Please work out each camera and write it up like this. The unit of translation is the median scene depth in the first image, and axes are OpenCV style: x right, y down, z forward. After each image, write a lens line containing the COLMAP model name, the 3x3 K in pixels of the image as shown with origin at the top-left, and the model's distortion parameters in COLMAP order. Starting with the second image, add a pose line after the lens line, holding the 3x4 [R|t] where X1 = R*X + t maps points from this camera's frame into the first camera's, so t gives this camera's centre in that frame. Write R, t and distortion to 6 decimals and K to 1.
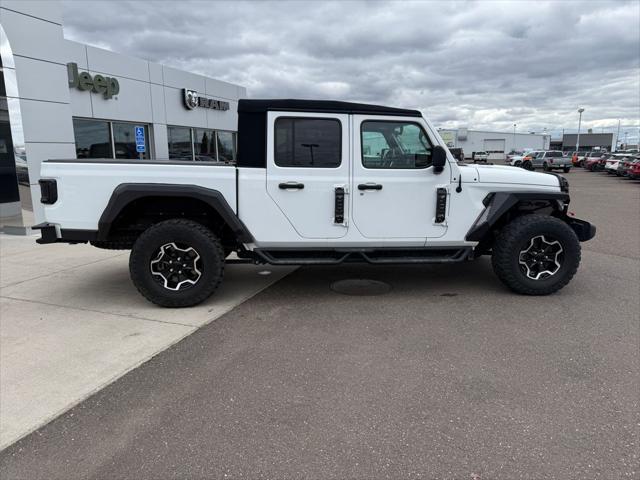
lens RADIAL K [[453.3, 0, 318.0], [0, 453.3, 236.1], [0, 0, 1]] dist [0.040085, -0.052293]
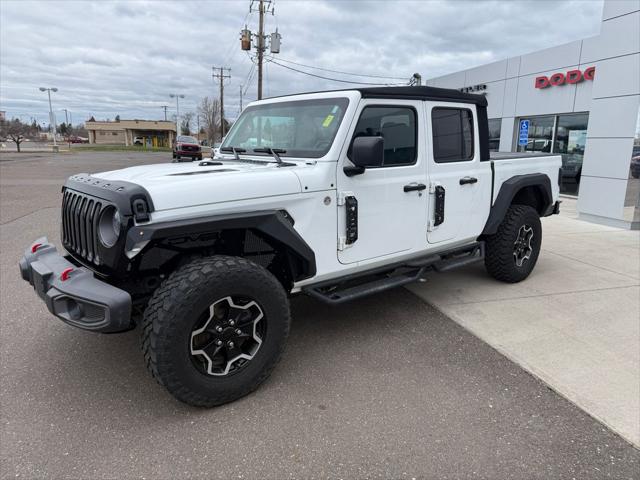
lens RADIAL K [[453.3, 0, 316.2], [0, 453.3, 235.9], [0, 0, 1]] dist [0.040085, -0.052293]
pose [[-0.823425, 0.104972, -0.557630, 0.676299], [-0.113453, 0.932437, 0.343059, -0.358256], [0.555967, 0.345749, -0.755883, 1.929606]]
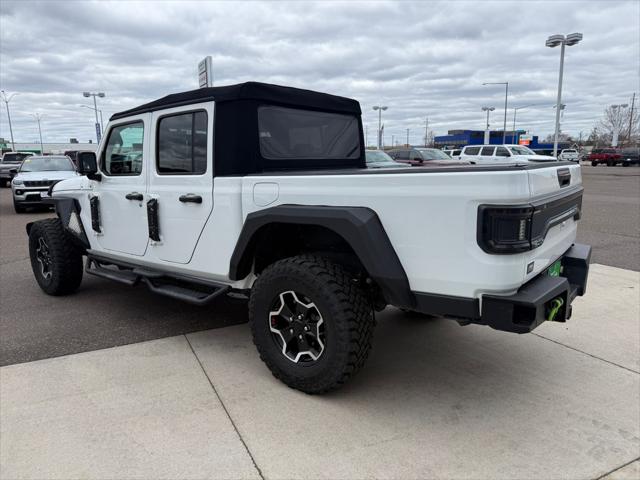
lens RADIAL K [[453.3, 0, 320.0], [0, 453.3, 242.1], [0, 0, 1]] dist [0.040085, -0.052293]
pose [[-0.716187, -0.115347, 0.688311, -0.787961], [0.139990, 0.942461, 0.303596, -0.311609], [-0.683725, 0.313788, -0.658831, 1.735105]]
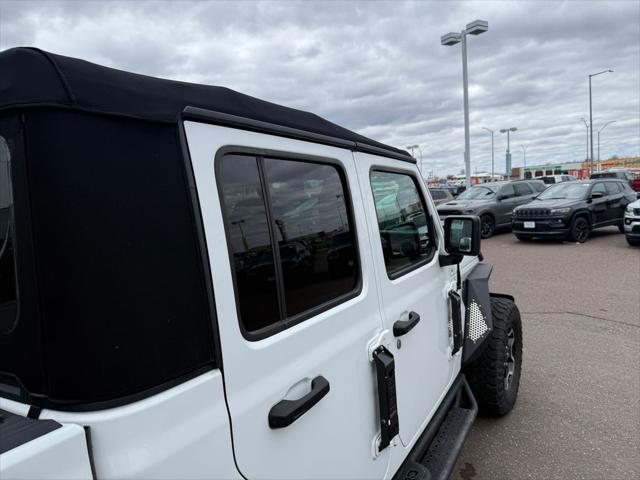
lens RADIAL K [[453.3, 0, 324.3], [0, 453.3, 235.9], [0, 0, 1]] dist [0.040085, -0.052293]
pose [[0.604286, -0.107340, 0.789504, -0.244891], [0.197271, 0.980189, -0.017726, -0.193805], [-0.771961, 0.166458, 0.613489, 0.790776]]
